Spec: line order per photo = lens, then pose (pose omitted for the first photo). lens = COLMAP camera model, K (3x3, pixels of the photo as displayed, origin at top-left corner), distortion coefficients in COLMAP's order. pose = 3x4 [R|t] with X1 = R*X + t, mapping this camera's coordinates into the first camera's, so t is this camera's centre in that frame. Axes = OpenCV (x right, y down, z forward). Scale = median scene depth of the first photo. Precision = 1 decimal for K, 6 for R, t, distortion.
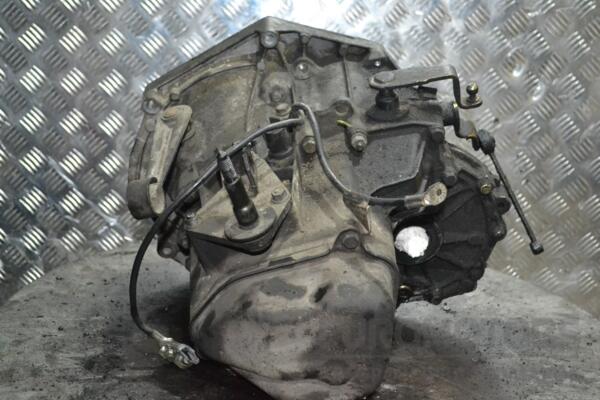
lens RADIAL K [[986.1, 0, 300.0], [0, 986.1, 200.0], [0, 0, 1]] dist [-0.024462, 0.014208]
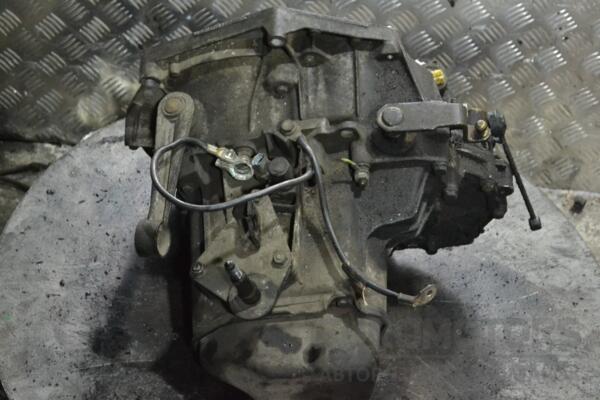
lens RADIAL K [[1421.9, 0, 300.0], [0, 1421.9, 200.0], [0, 0, 1]] dist [0.041797, 0.154024]
pose [[0.998601, 0.049069, 0.019717, -0.030507], [-0.052548, 0.878847, 0.474202, -0.717709], [0.005941, -0.474574, 0.880195, -0.290148]]
